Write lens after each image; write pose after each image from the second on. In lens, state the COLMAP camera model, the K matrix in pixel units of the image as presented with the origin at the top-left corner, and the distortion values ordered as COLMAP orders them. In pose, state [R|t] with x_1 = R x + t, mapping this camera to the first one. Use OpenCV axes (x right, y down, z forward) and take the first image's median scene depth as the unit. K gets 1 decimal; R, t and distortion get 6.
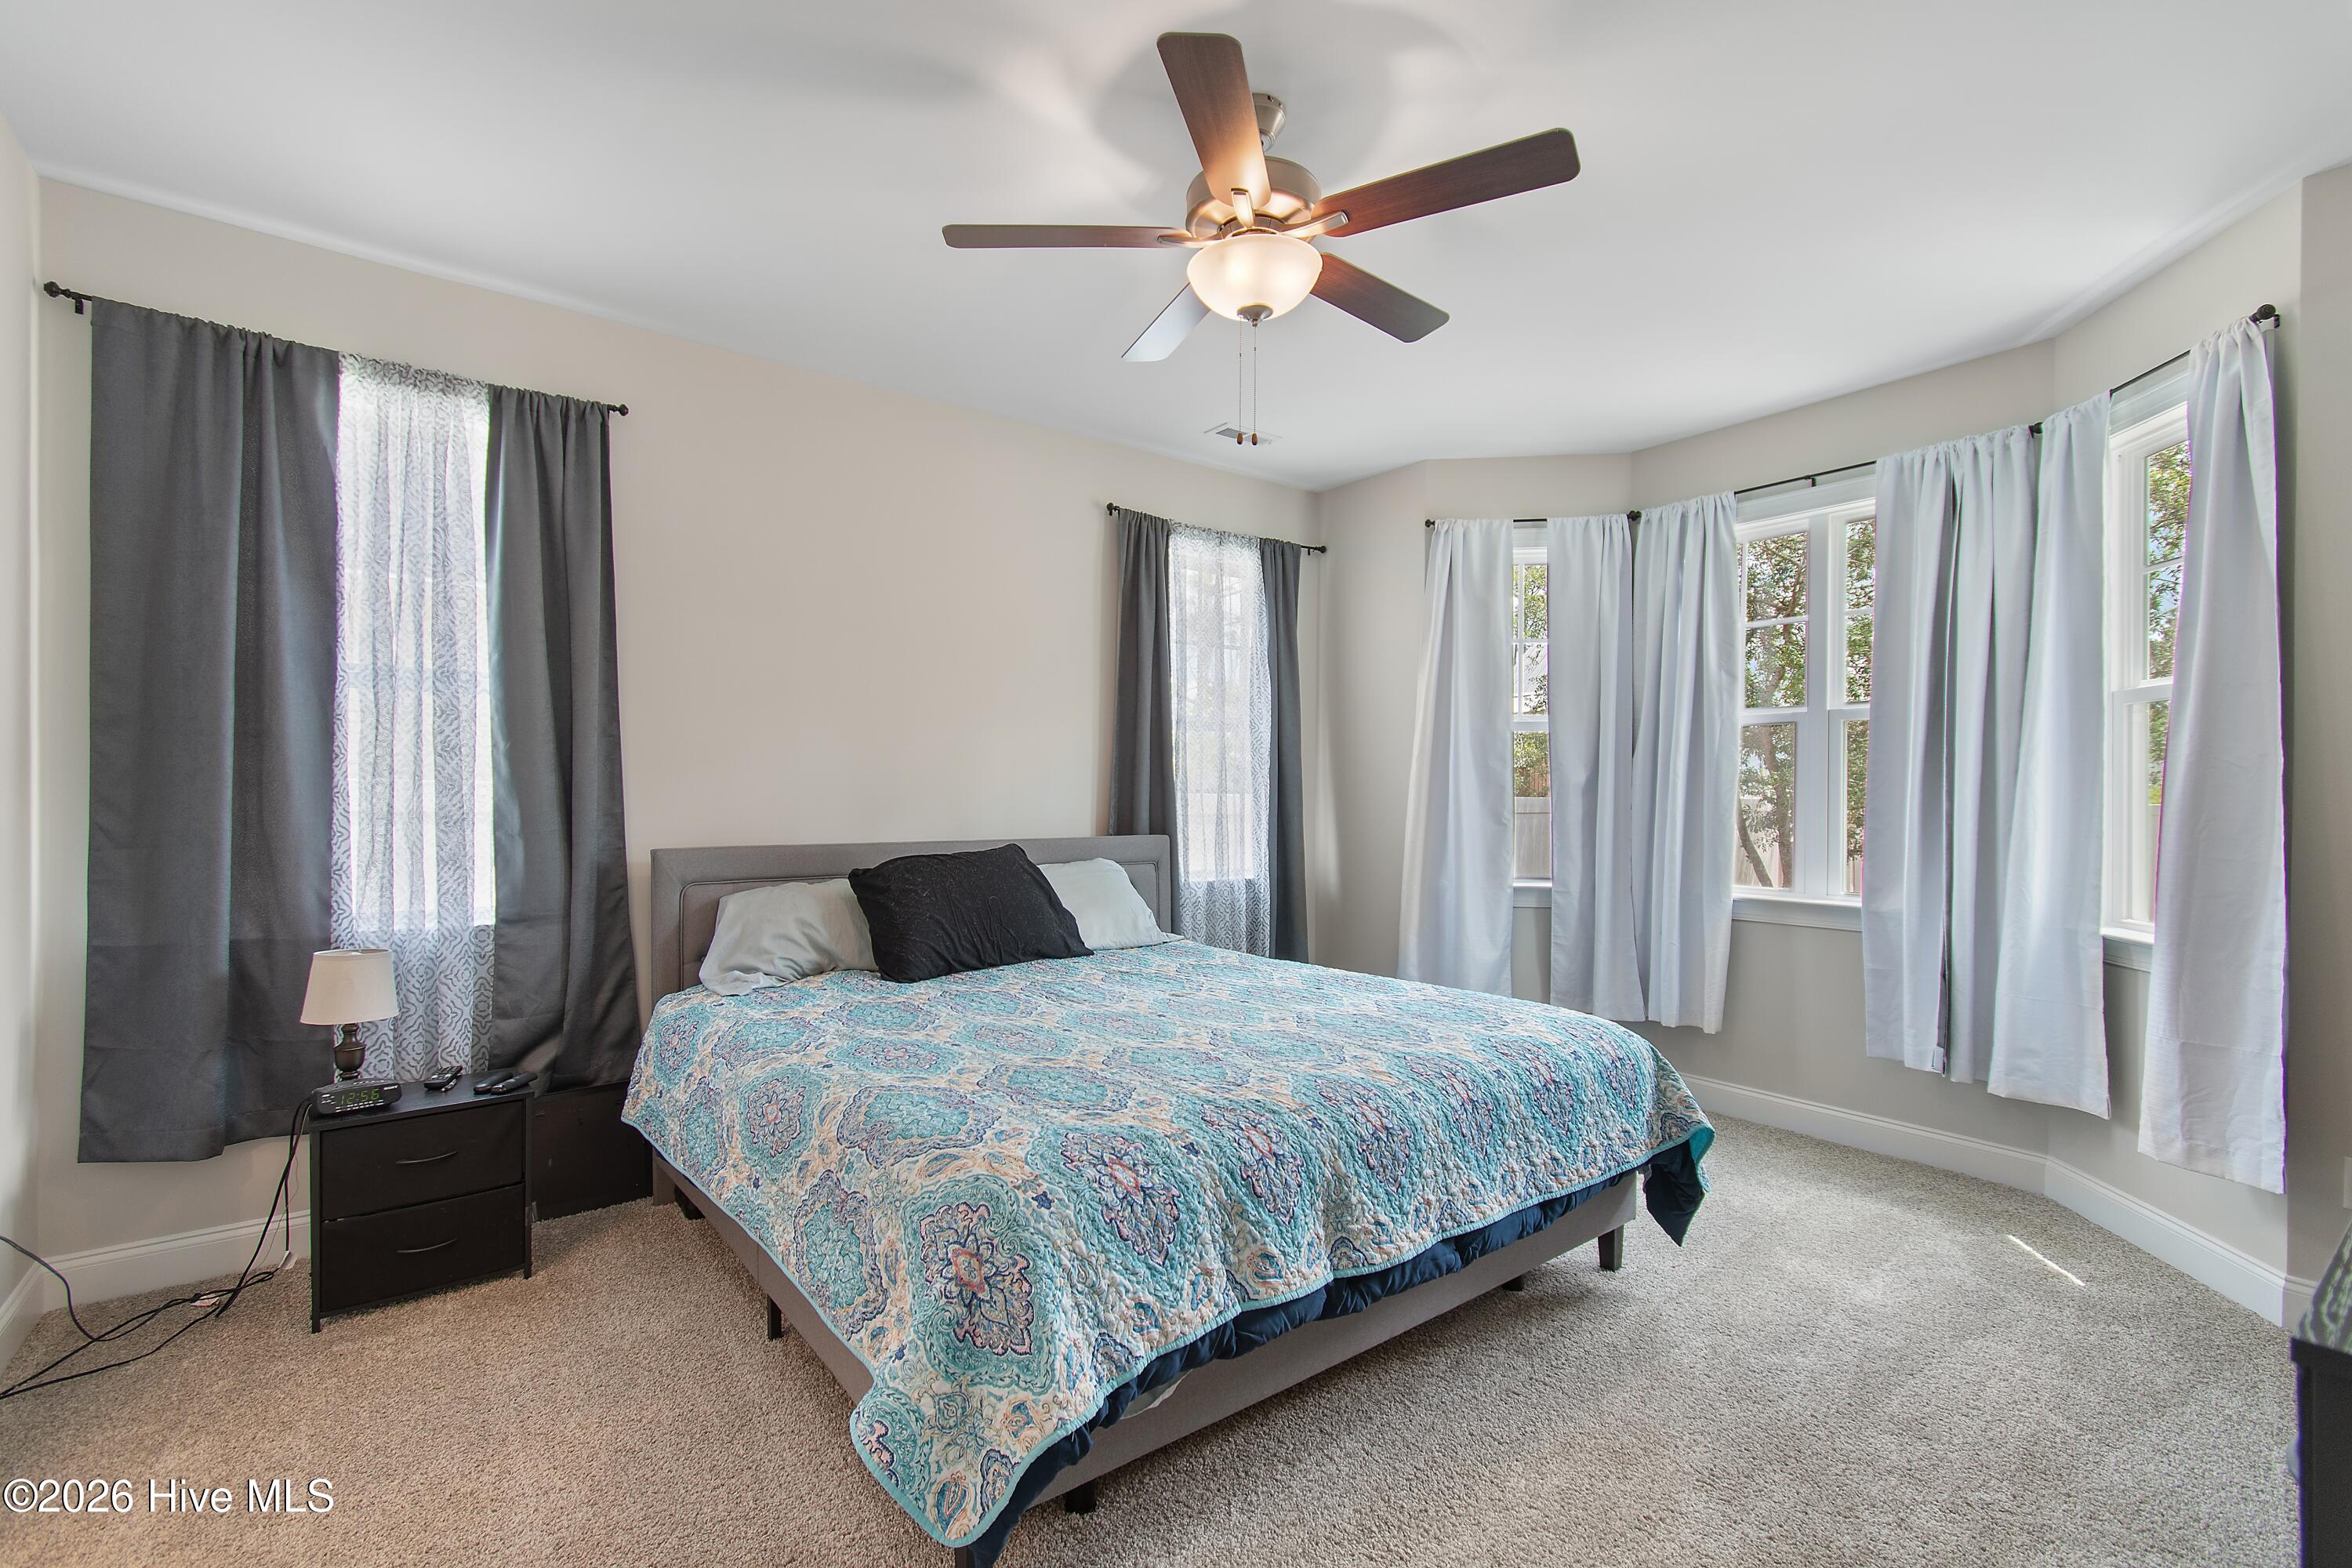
lens RADIAL K [[1038.1, 0, 1171.0], [0, 1038.1, 787.1], [0, 0, 1]] dist [0.000951, -0.000624]
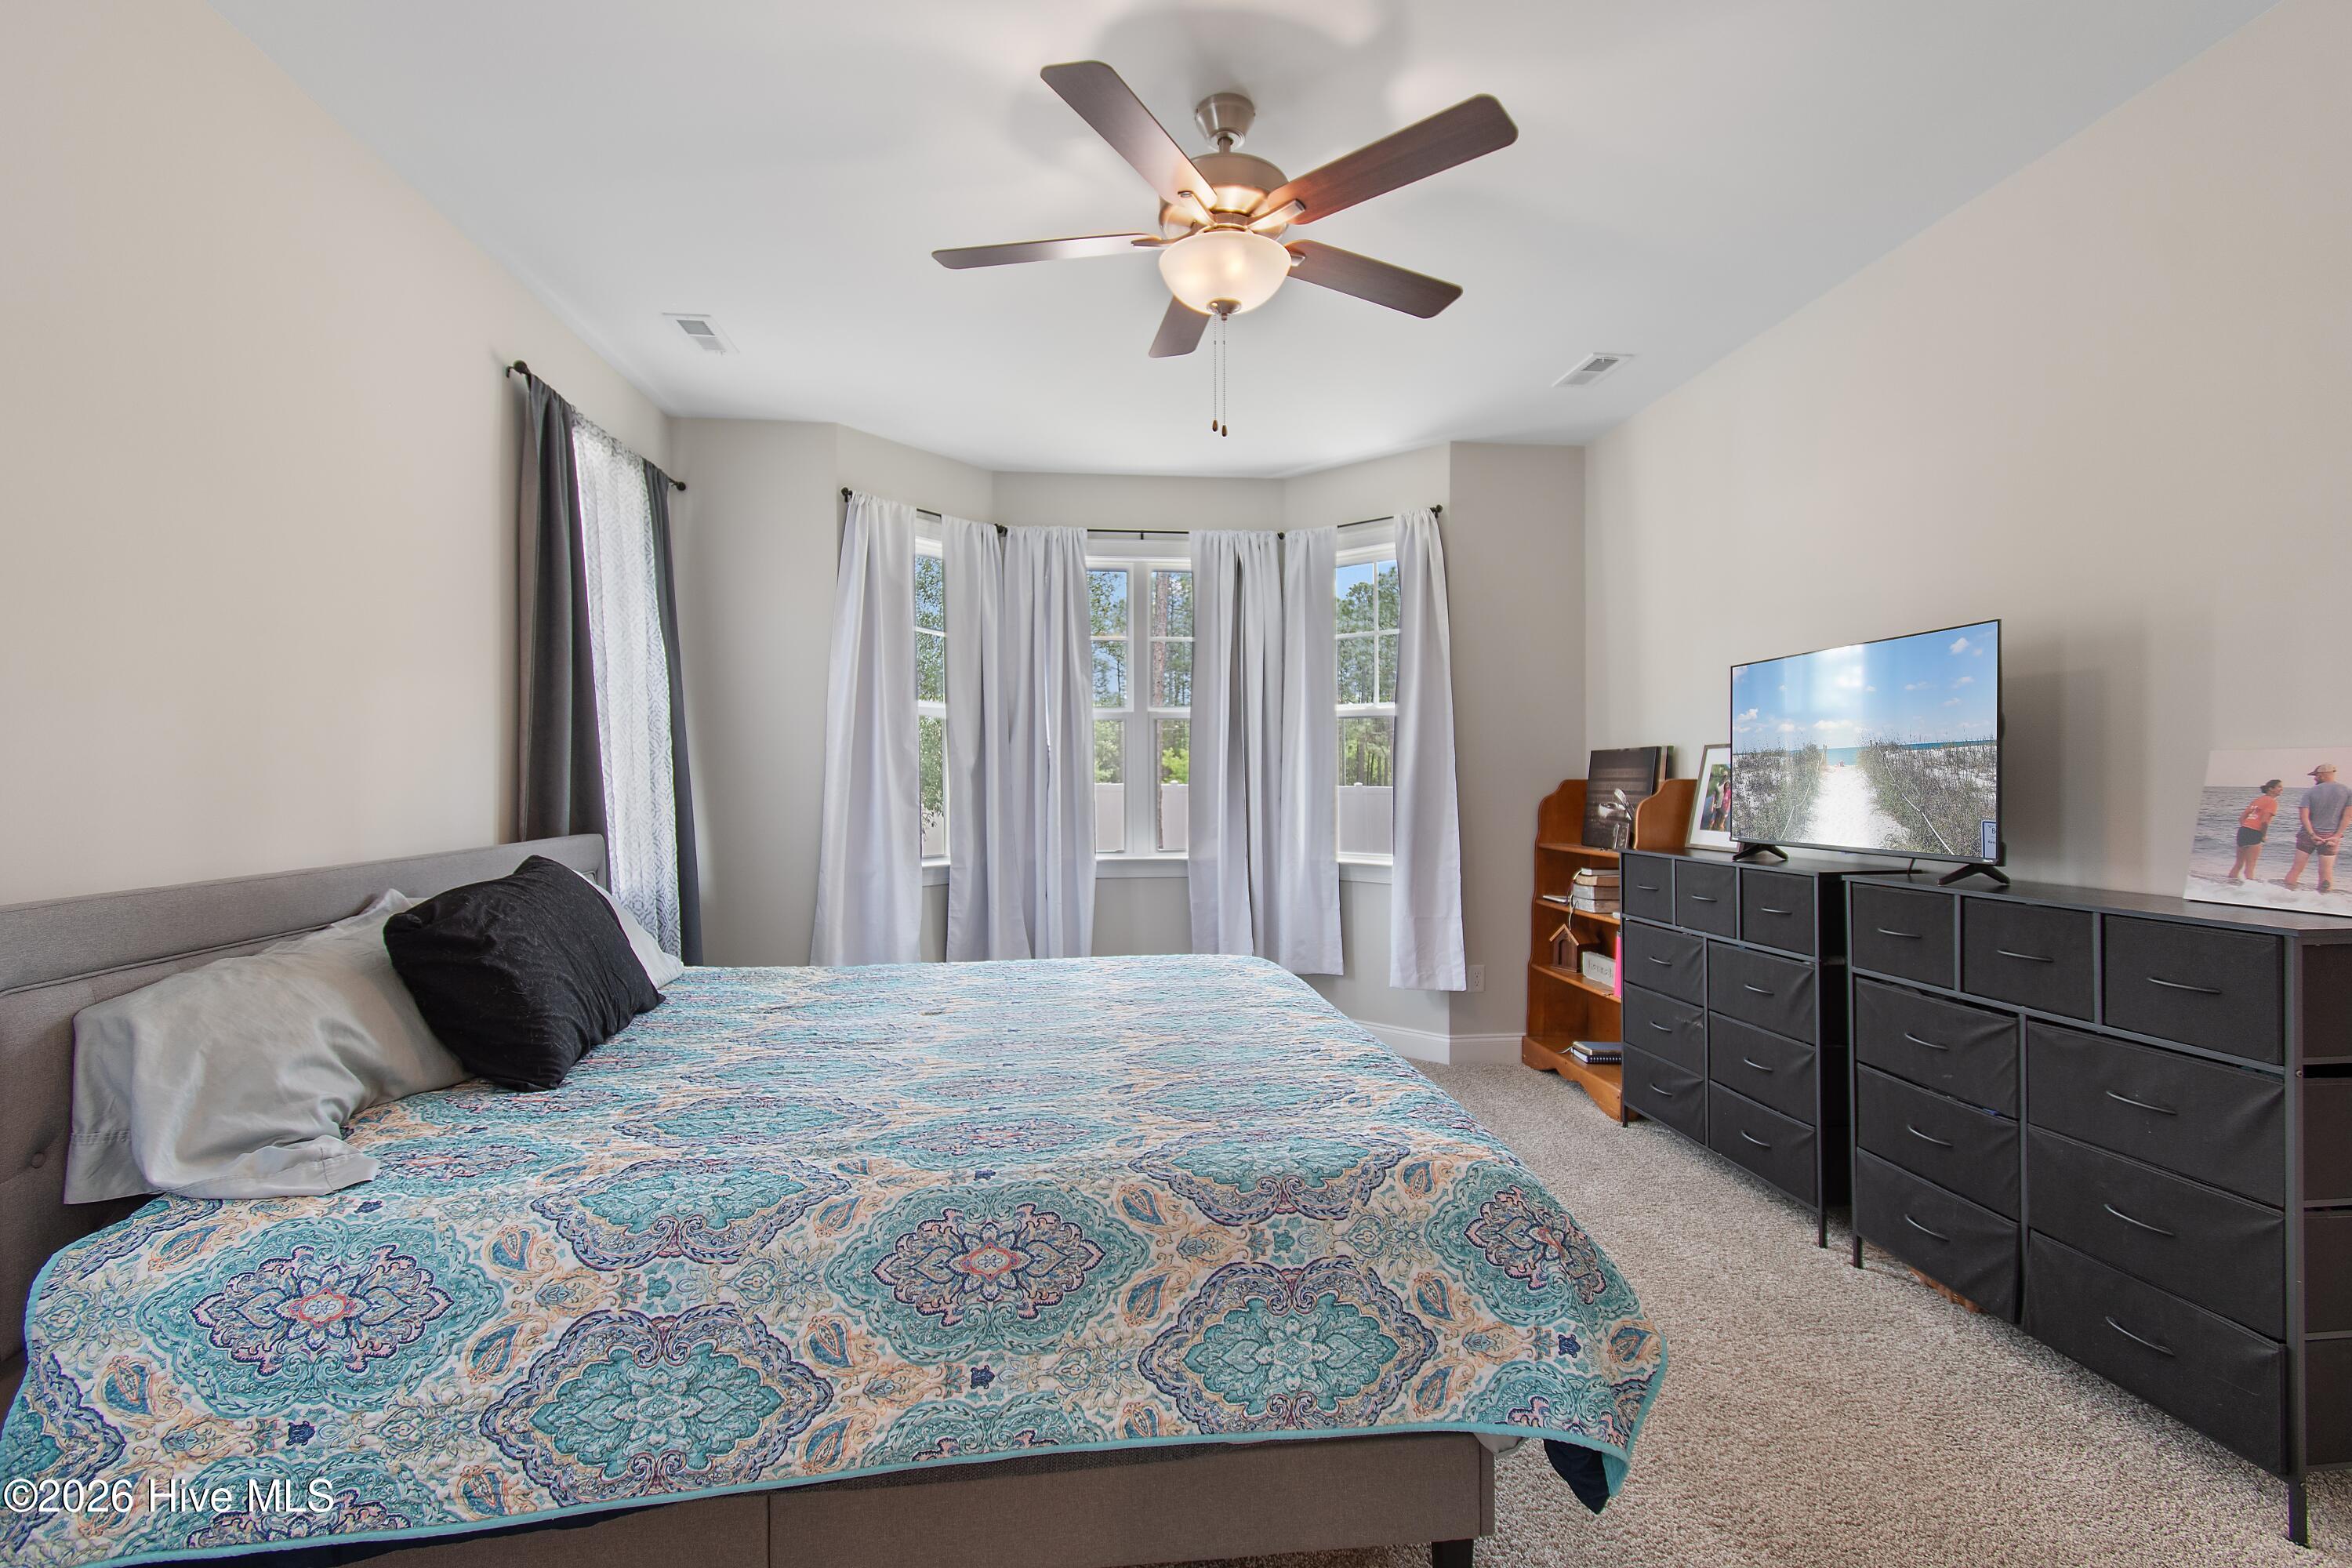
lens RADIAL K [[1028.8, 0, 1177.8], [0, 1028.8, 771.4], [0, 0, 1]] dist [0.001244, -0.000243]
pose [[0.519433, -0.000401, 0.854511, -0.580572], [-0.001339, 0.999998, 0.001283, -0.000198], [-0.854510, -0.001811, 0.519431, 0.366291]]
